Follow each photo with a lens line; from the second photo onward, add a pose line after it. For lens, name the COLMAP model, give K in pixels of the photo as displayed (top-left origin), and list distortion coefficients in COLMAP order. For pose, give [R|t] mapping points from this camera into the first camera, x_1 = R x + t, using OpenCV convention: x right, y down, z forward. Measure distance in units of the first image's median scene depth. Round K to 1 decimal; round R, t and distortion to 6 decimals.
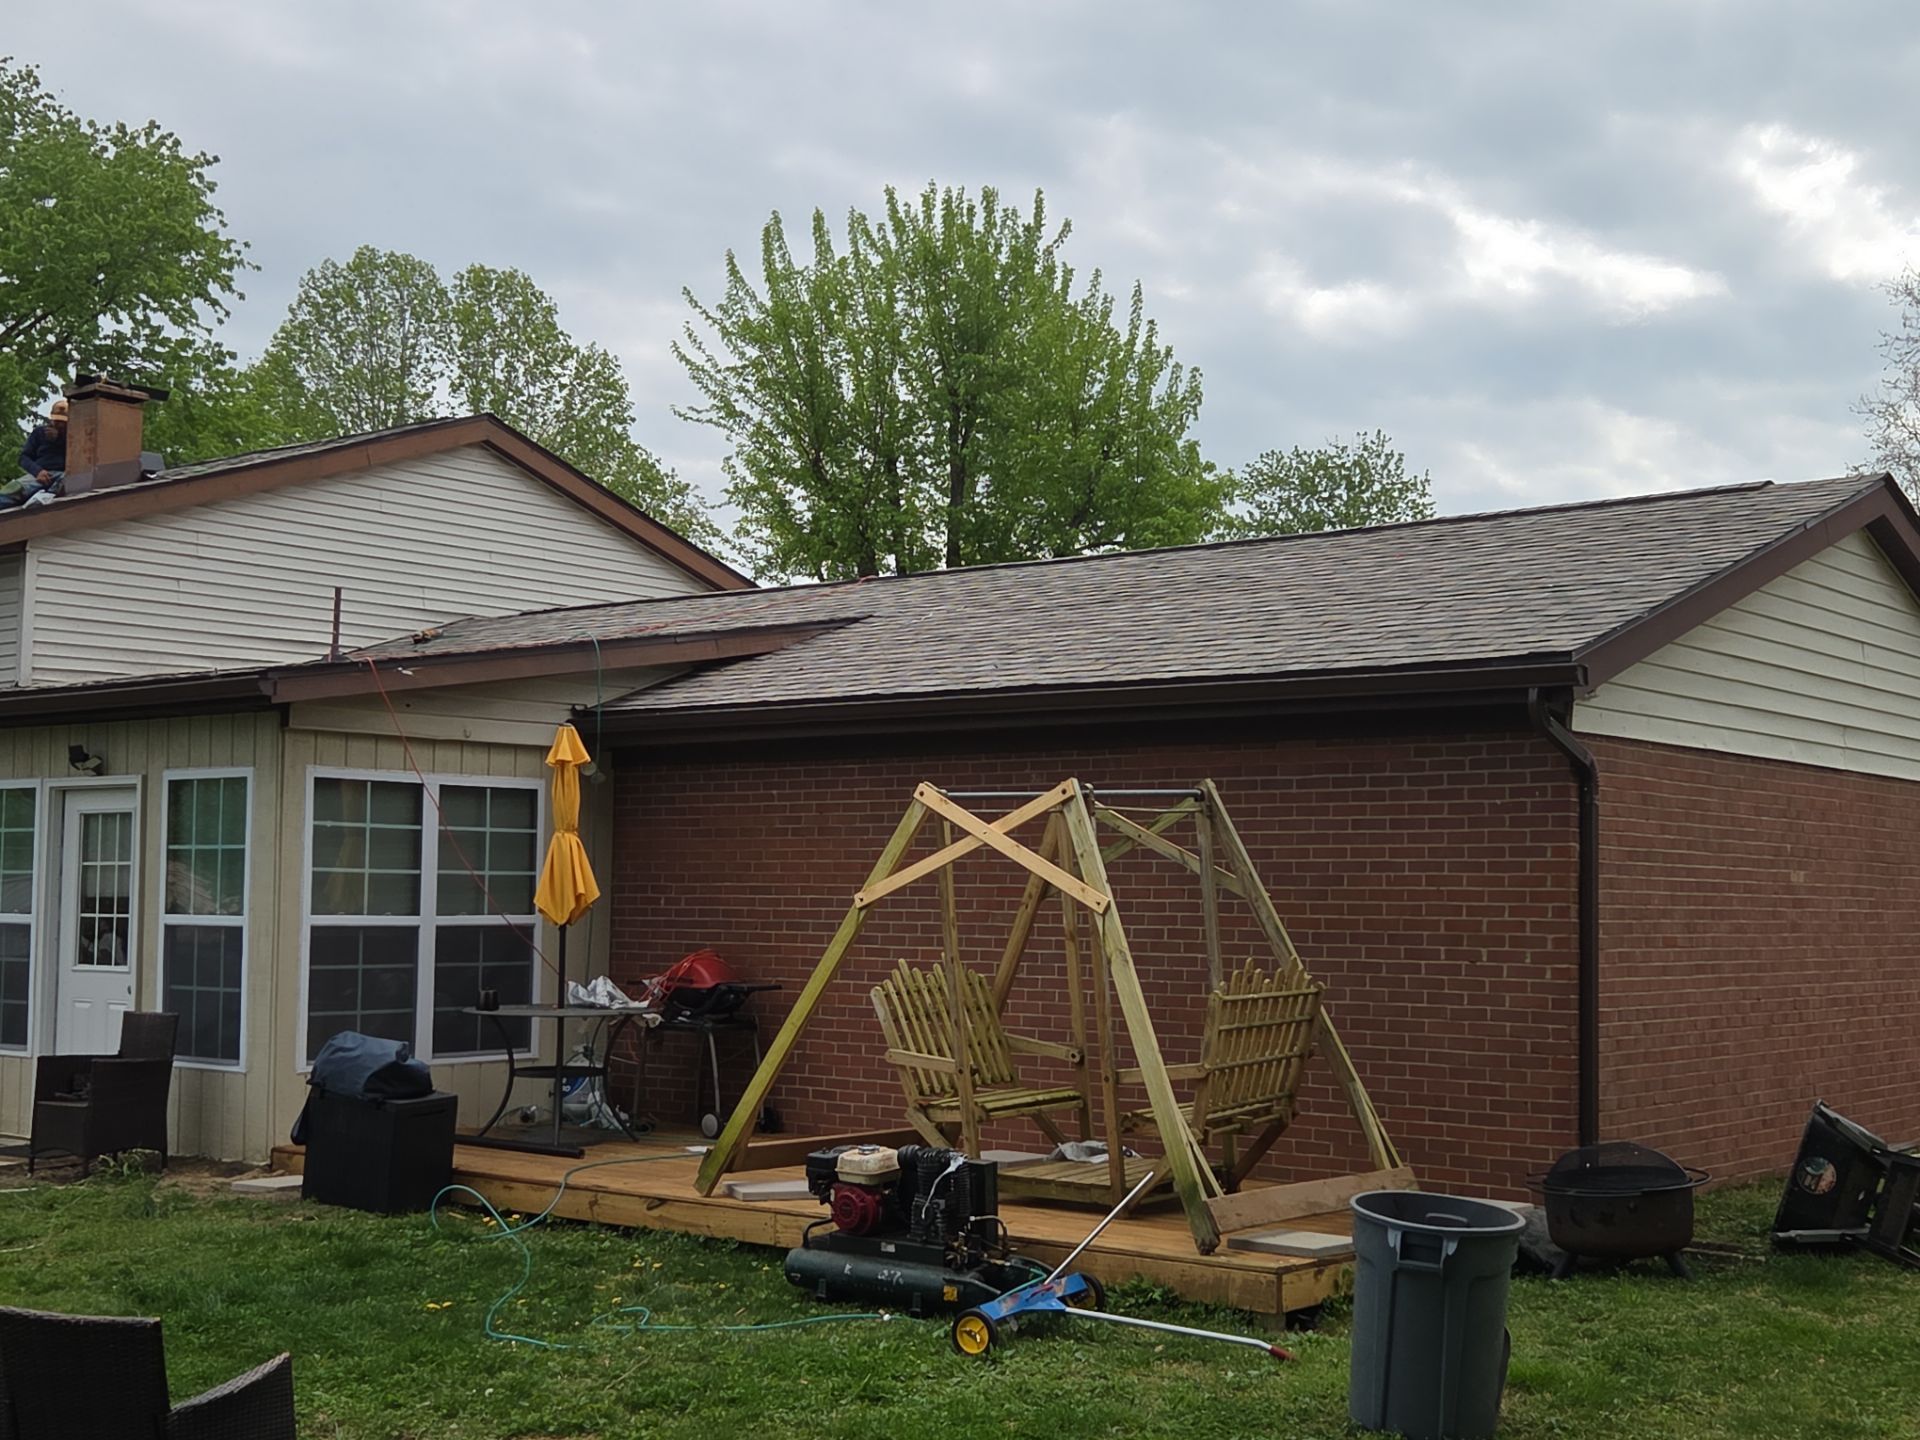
lens RADIAL K [[2372.7, 0, 951.1], [0, 2372.7, 748.8], [0, 0, 1]] dist [0.095081, -0.087145]
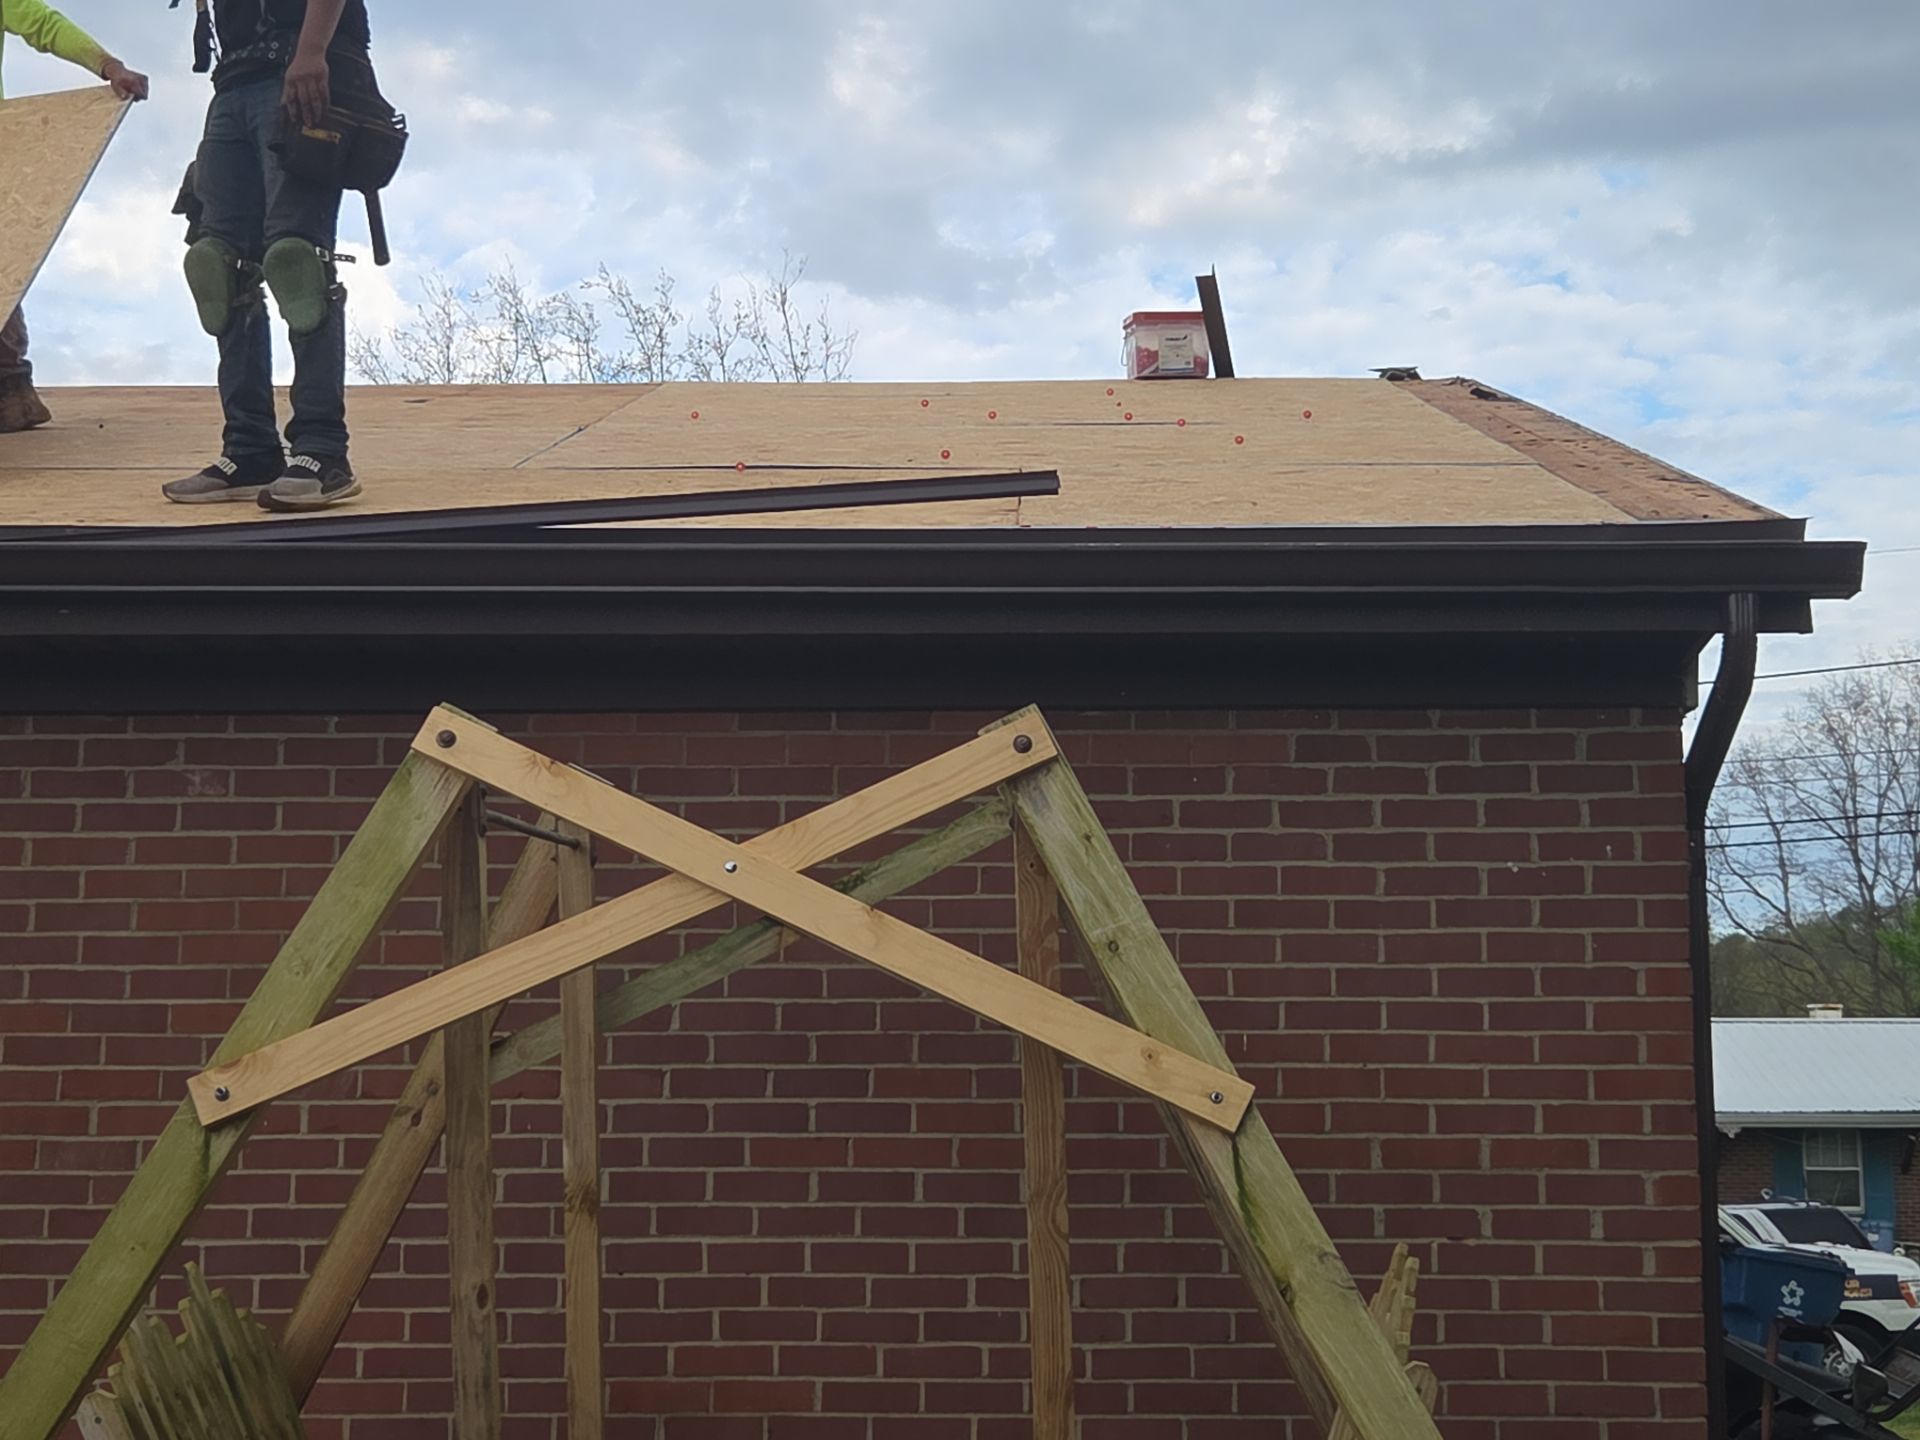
lens RADIAL K [[2905.1, 0, 939.7], [0, 2905.1, 741.6], [0, 0, 1]] dist [0.115842, -0.275423]
pose [[0.792224, 0.071207, 0.606061, -0.150416], [-0.031528, 0.996618, -0.075881, 0.036249], [-0.609415, 0.041007, 0.791790, 0.536051]]
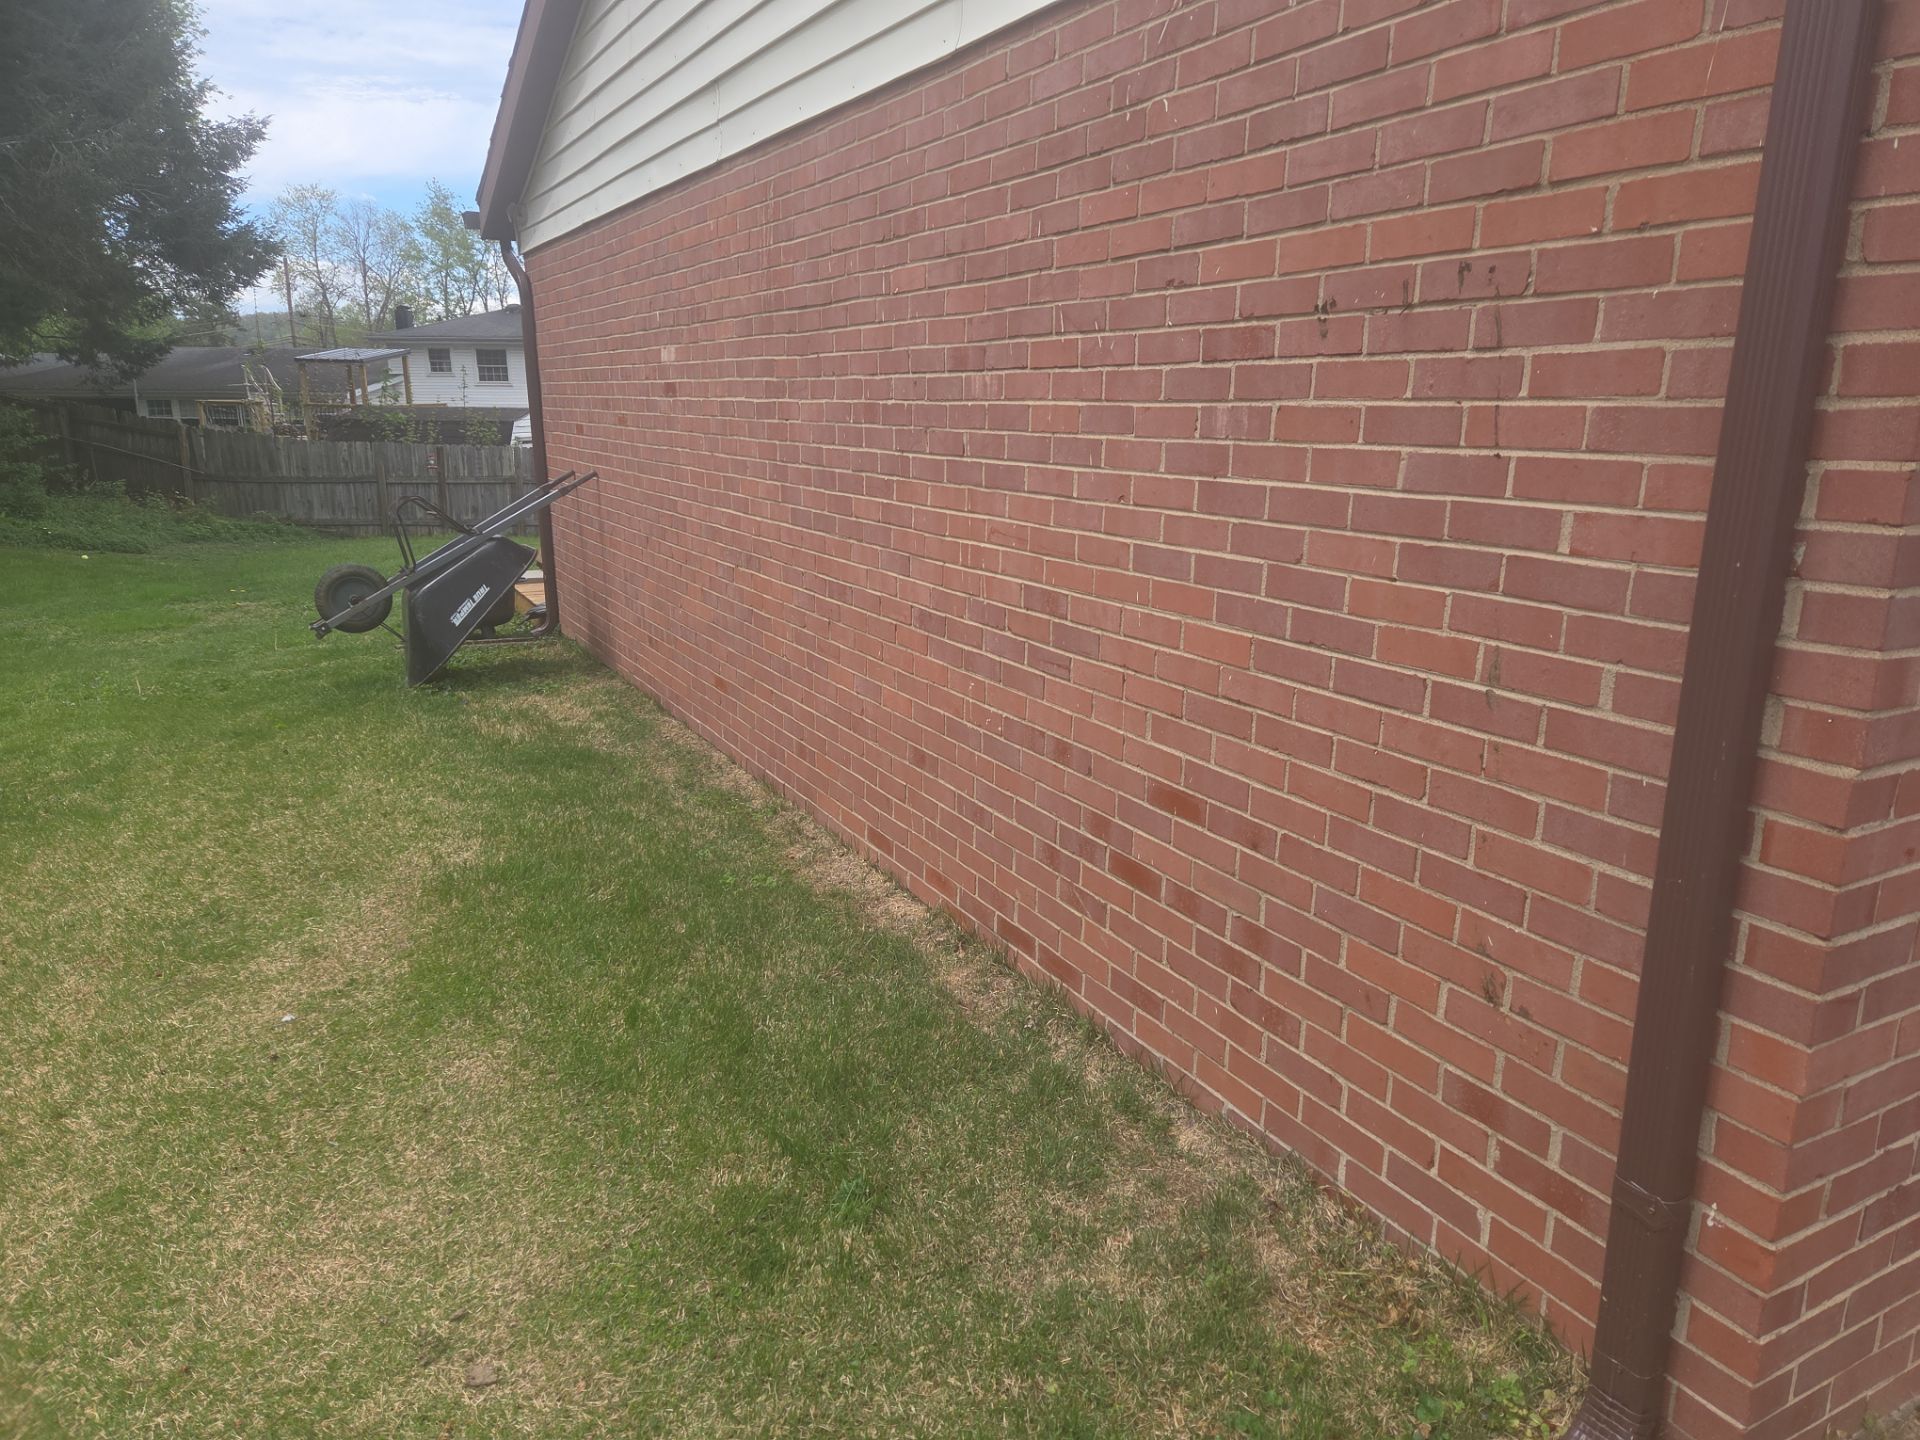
lens RADIAL K [[1278.5, 0, 965.1], [0, 1278.5, 716.9], [0, 0, 1]] dist [0.068610, -0.042458]
pose [[-0.380641, 0.212359, -0.900009, 0.701567], [0.052389, 0.976663, 0.208288, 0.084635], [0.923238, 0.032132, -0.382883, 1.232677]]
